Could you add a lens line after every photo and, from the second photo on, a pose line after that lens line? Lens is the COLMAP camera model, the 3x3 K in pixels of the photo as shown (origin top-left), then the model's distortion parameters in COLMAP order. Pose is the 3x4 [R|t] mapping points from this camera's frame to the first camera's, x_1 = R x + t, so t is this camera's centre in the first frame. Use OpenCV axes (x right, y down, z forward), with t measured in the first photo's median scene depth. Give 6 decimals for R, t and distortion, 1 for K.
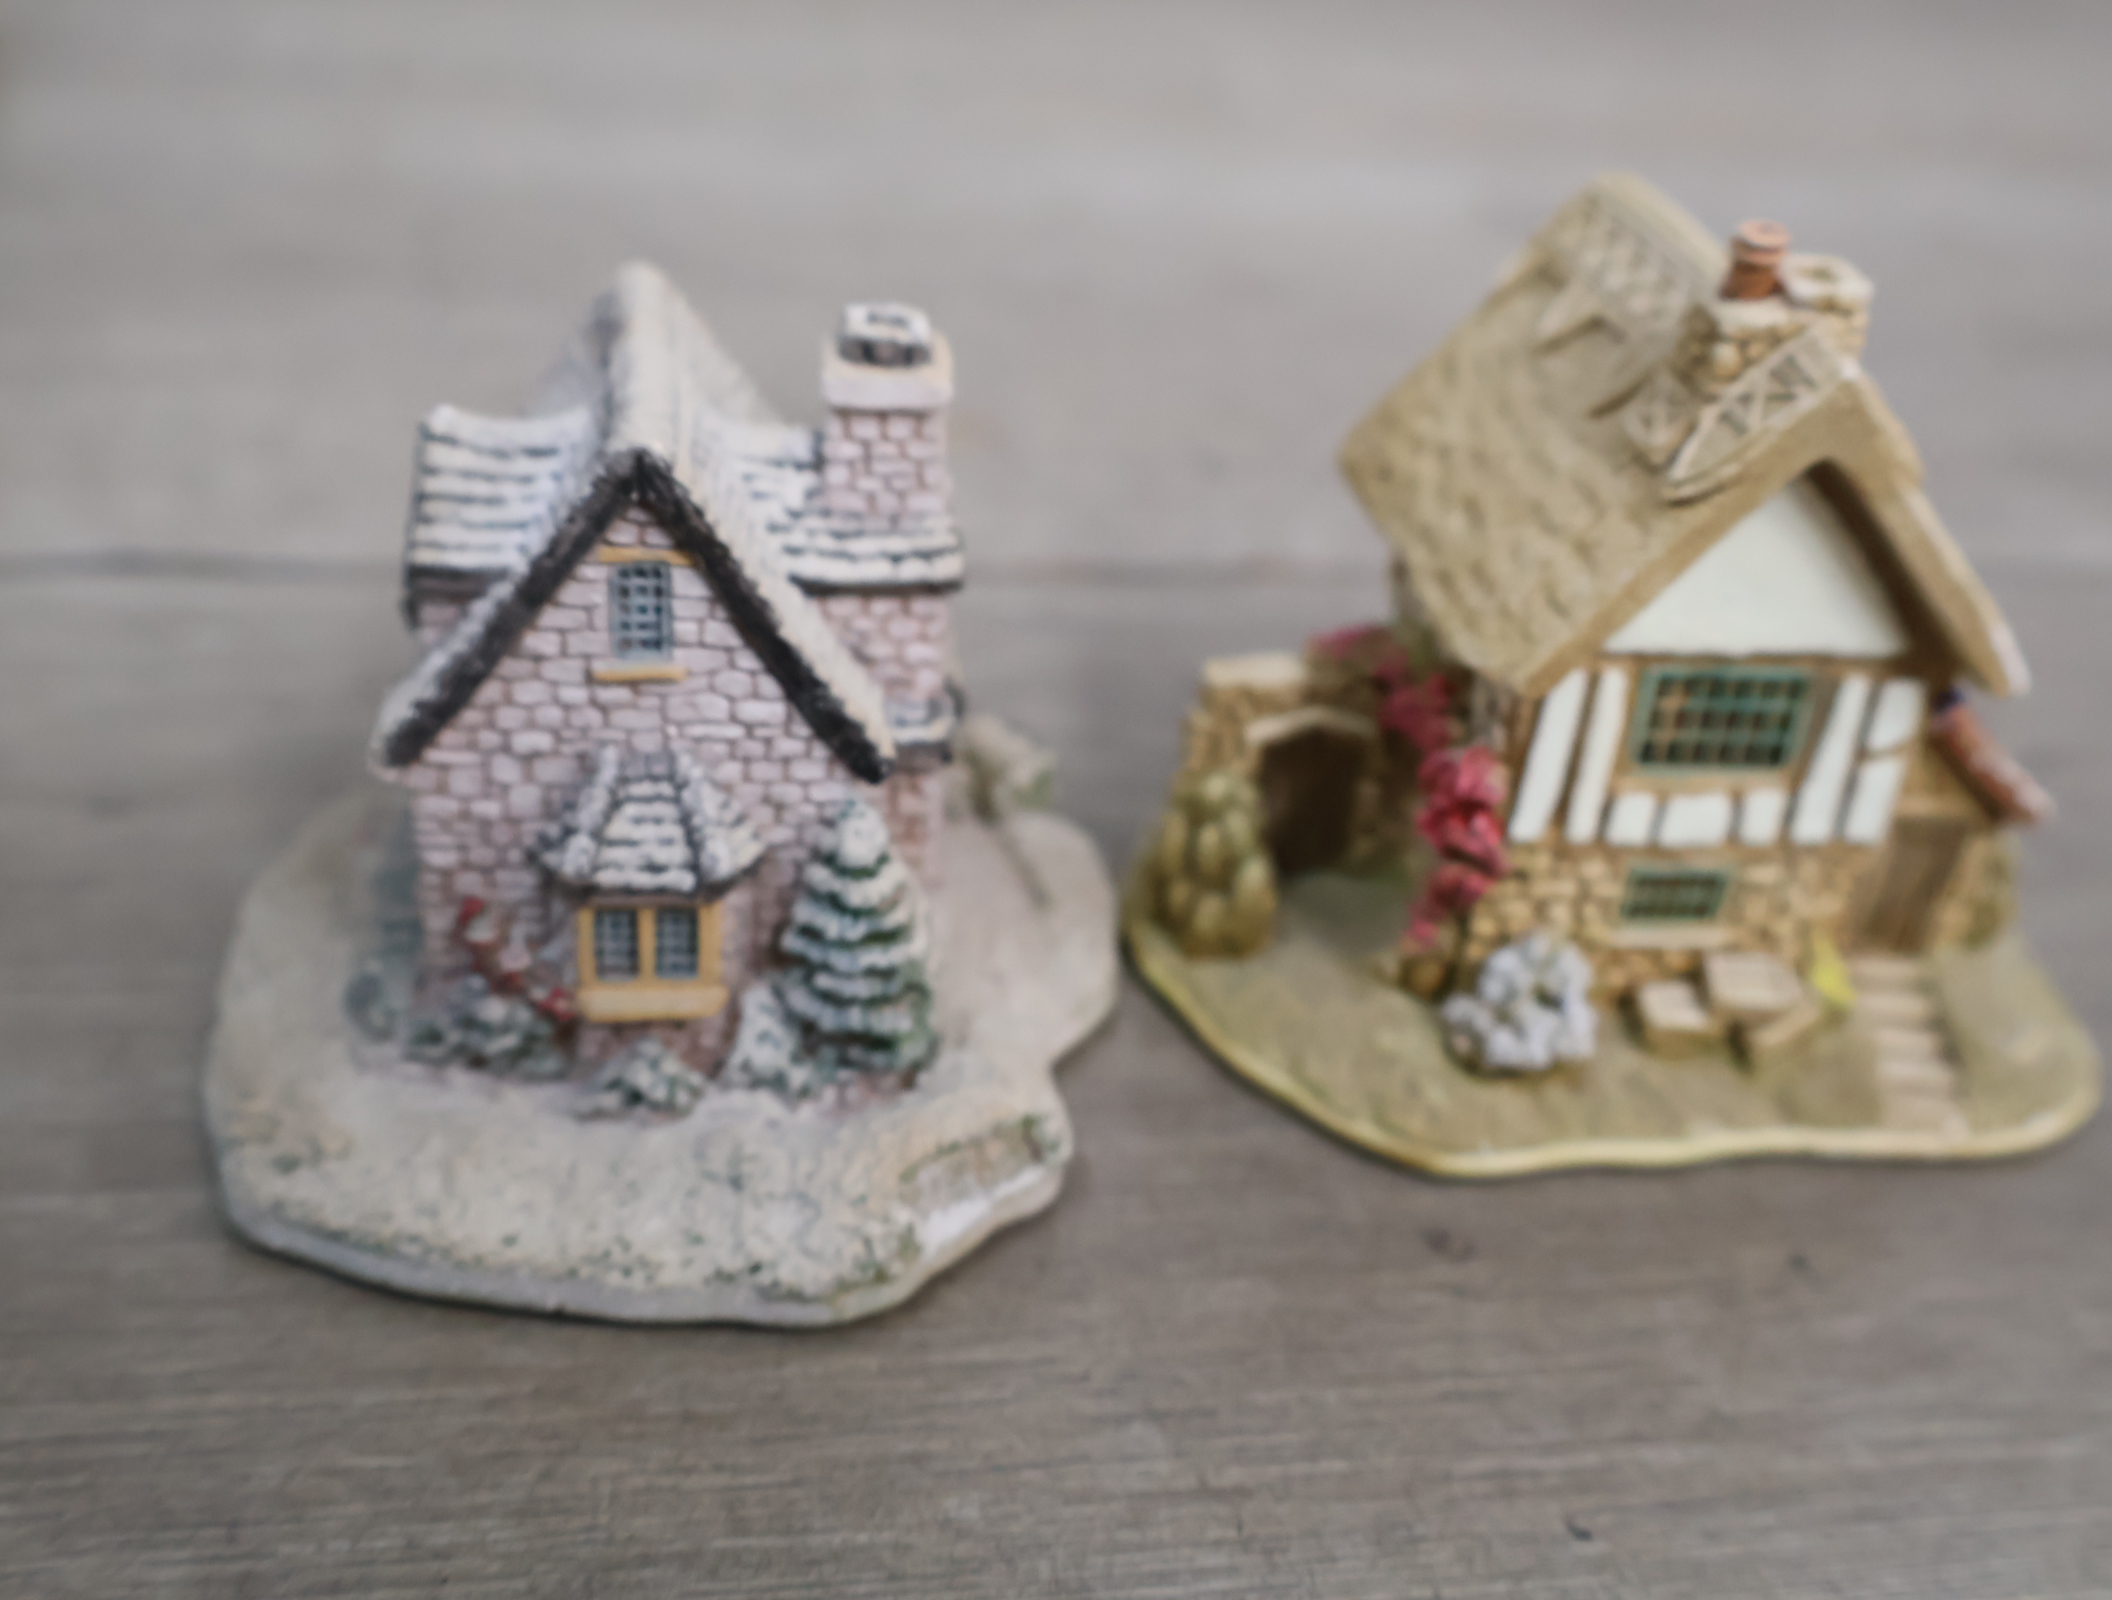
lens RADIAL K [[2446.0, 0, 1062.0], [0, 2446.0, 793.1], [0, 0, 1]] dist [0.006717, 0.000000]
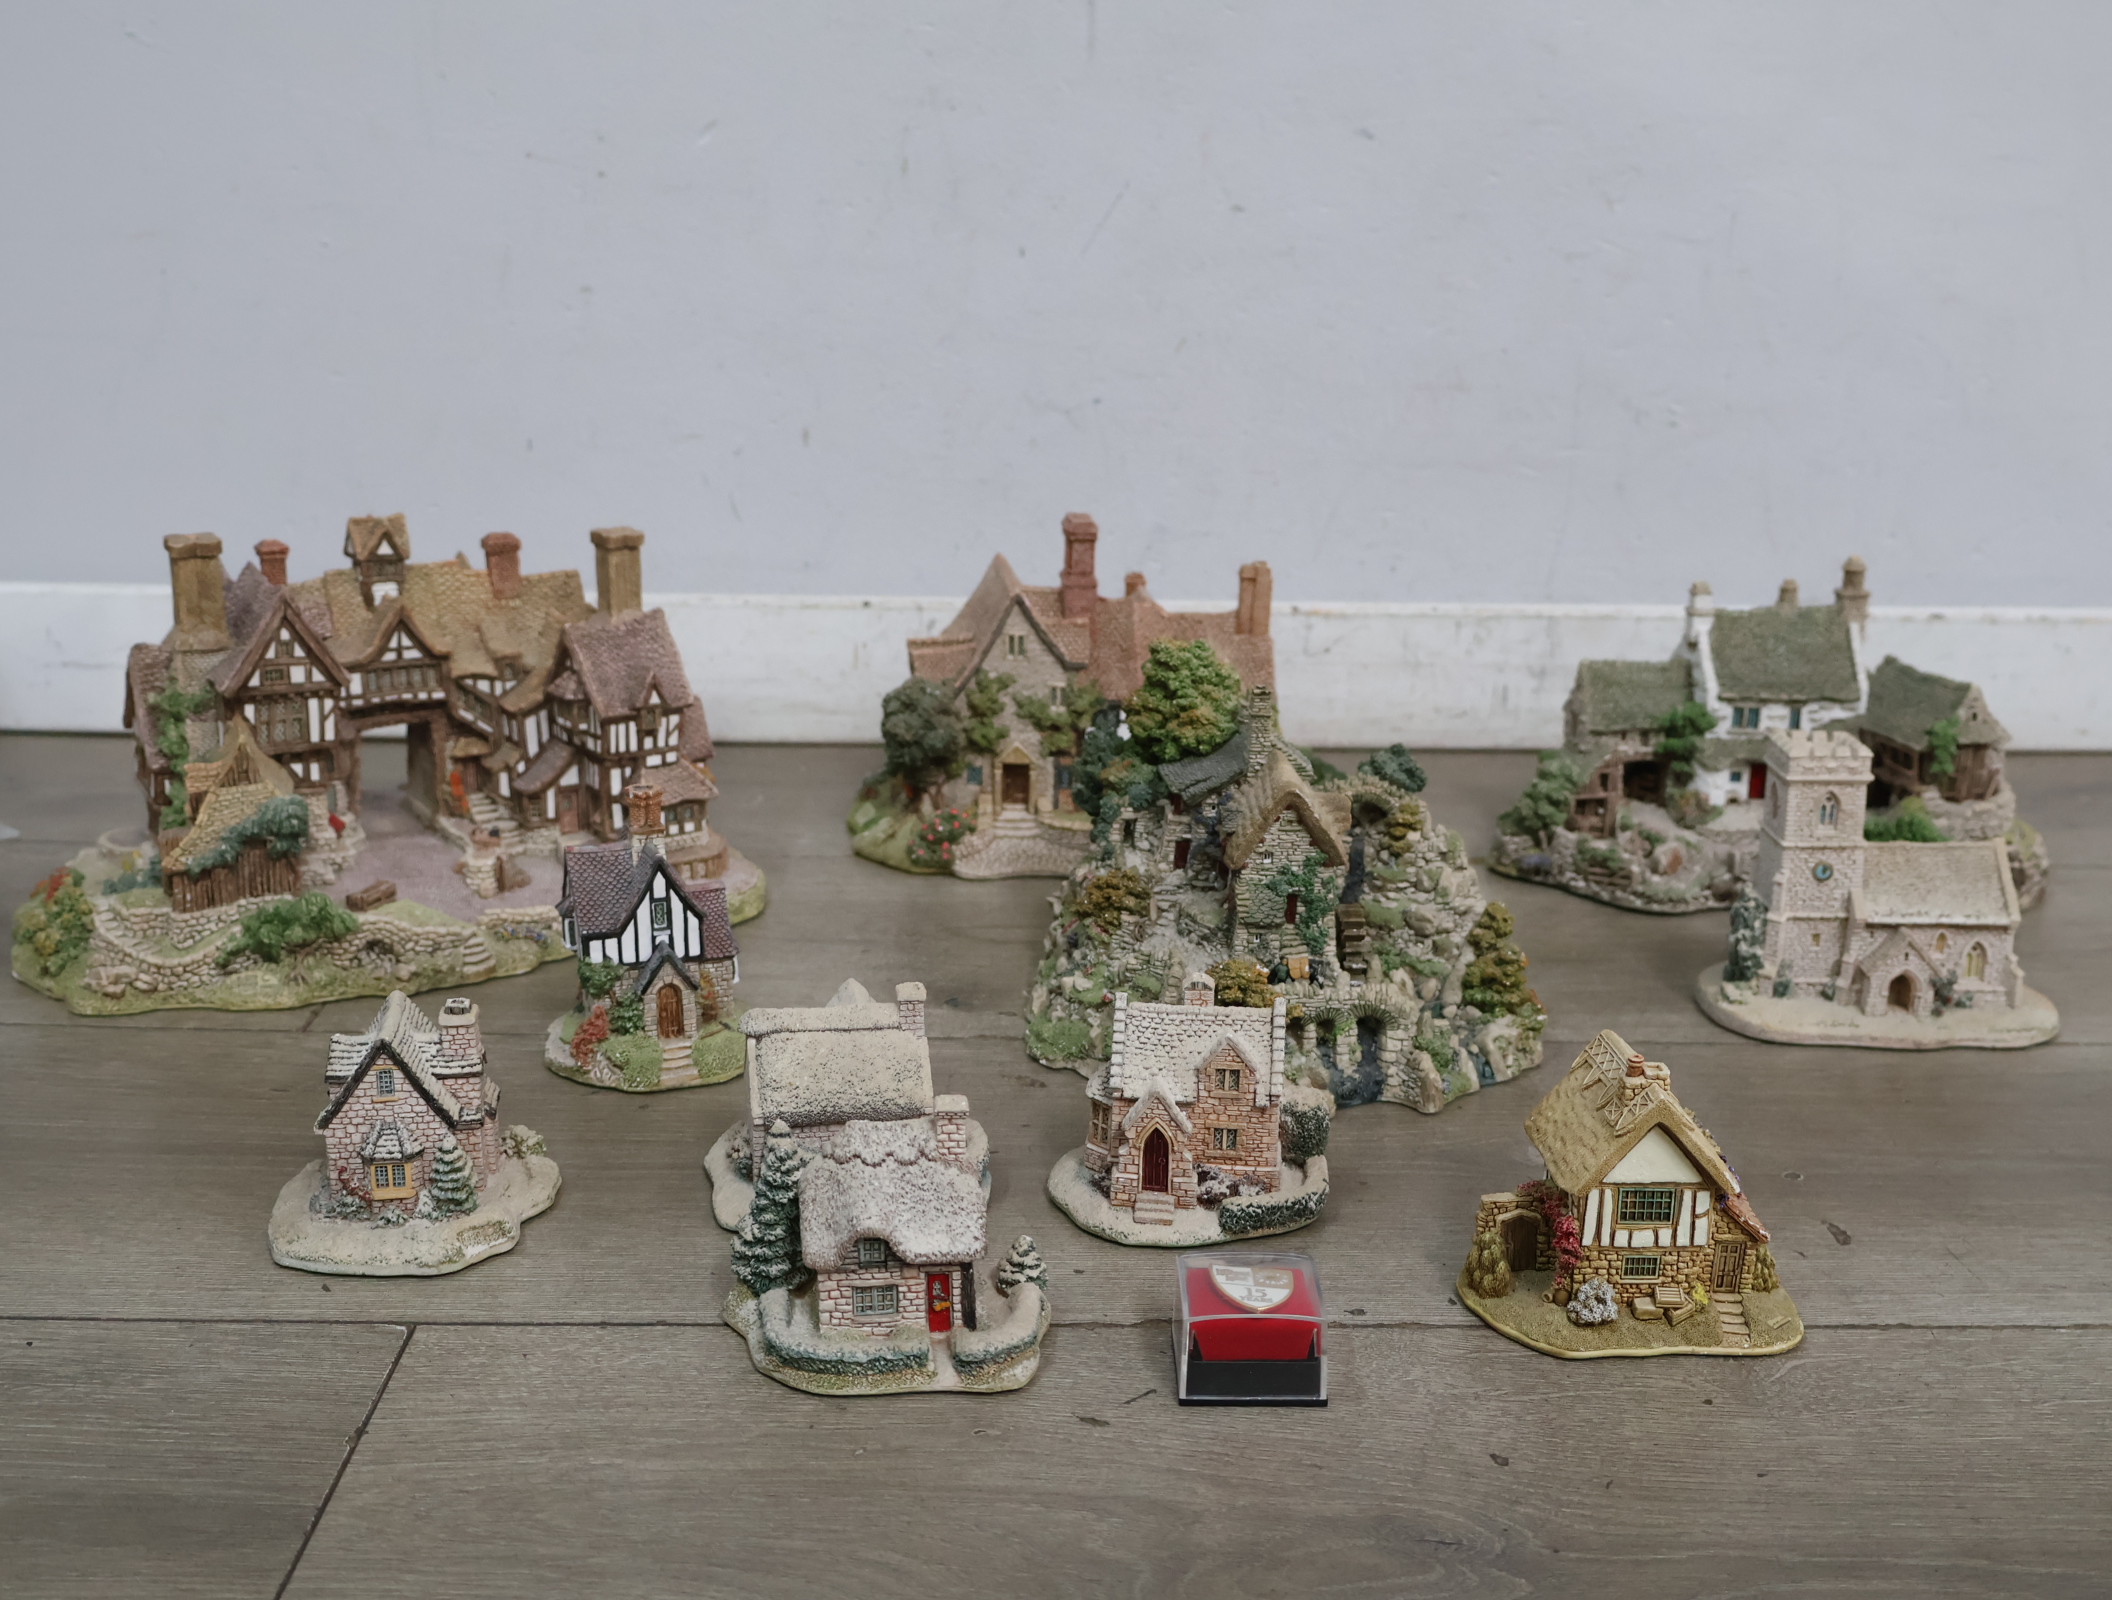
lens RADIAL K [[2446.0, 0, 1040.9], [0, 2446.0, 799.5], [0, 0, 1]] dist [0.006717, 0.000000]
pose [[0.991452, -0.044472, -0.122662, -0.092317], [0.010109, 0.963476, -0.267603, 0.293255], [0.130082, 0.264076, 0.955690, -2.184980]]
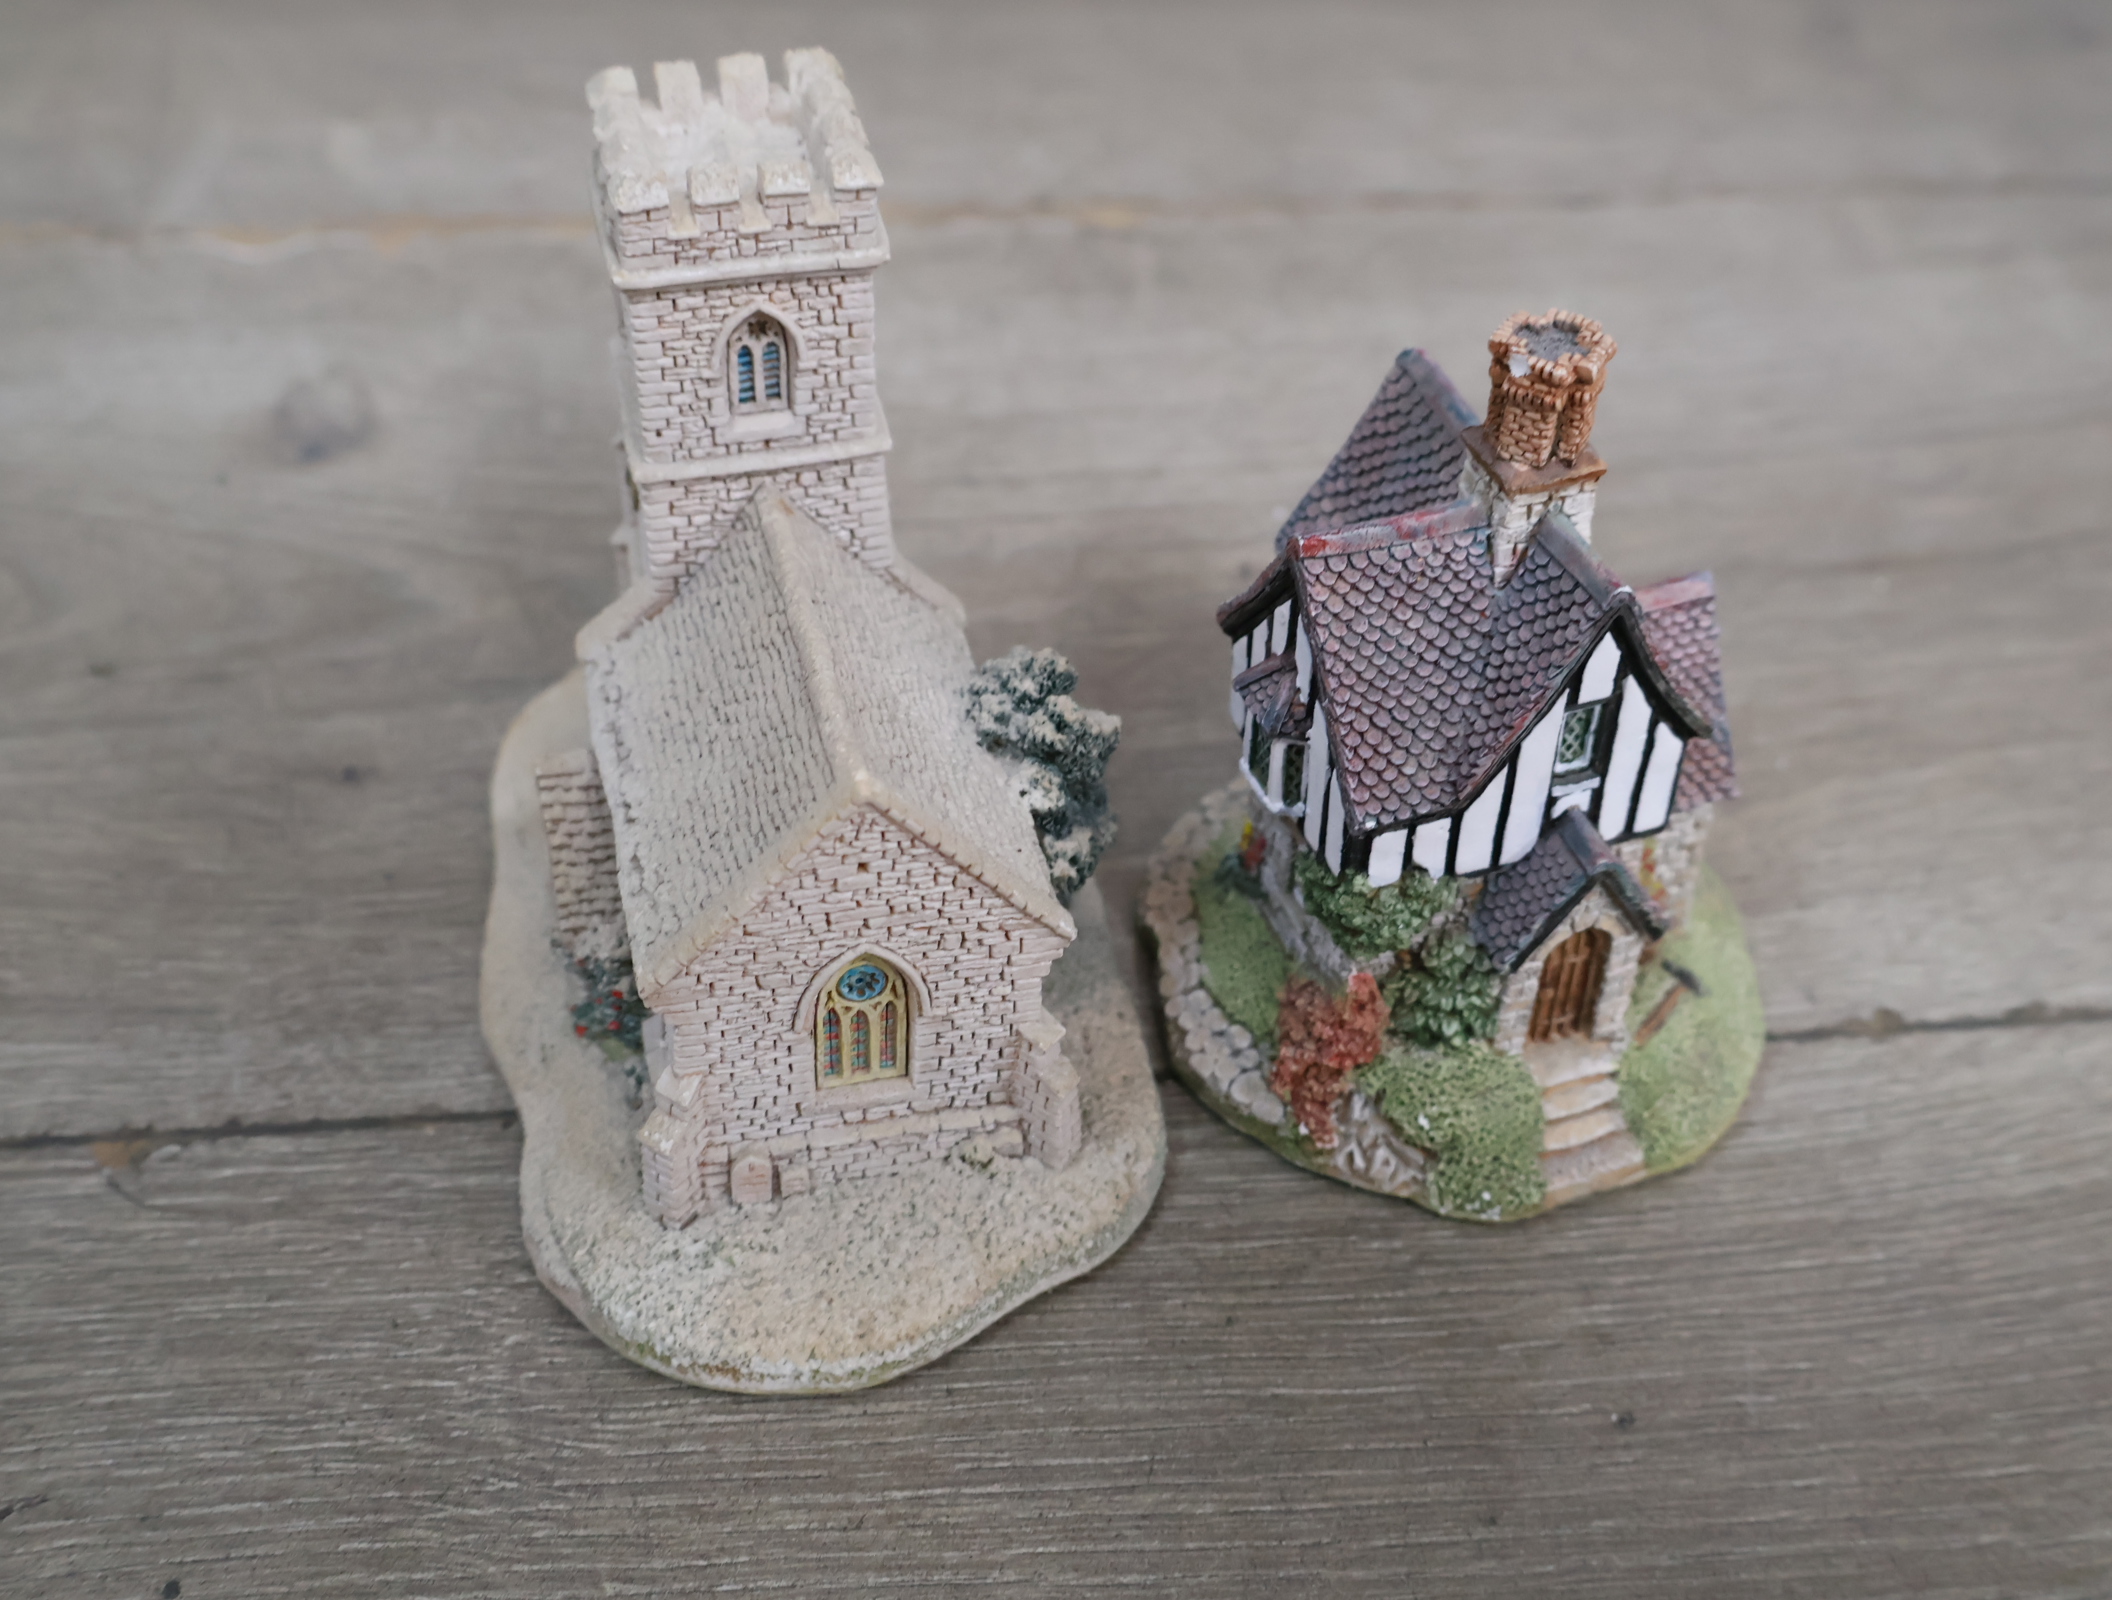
lens RADIAL K [[2454.0, 0, 1053.5], [0, 2454.0, 798.0], [0, 0, 1]] dist [0.001966, 0.000000]
pose [[0.991572, 0.030610, -0.125885, -1.280206], [-0.006364, 0.982023, 0.188654, -0.777305], [0.129397, -0.186263, 0.973942, 0.231649]]
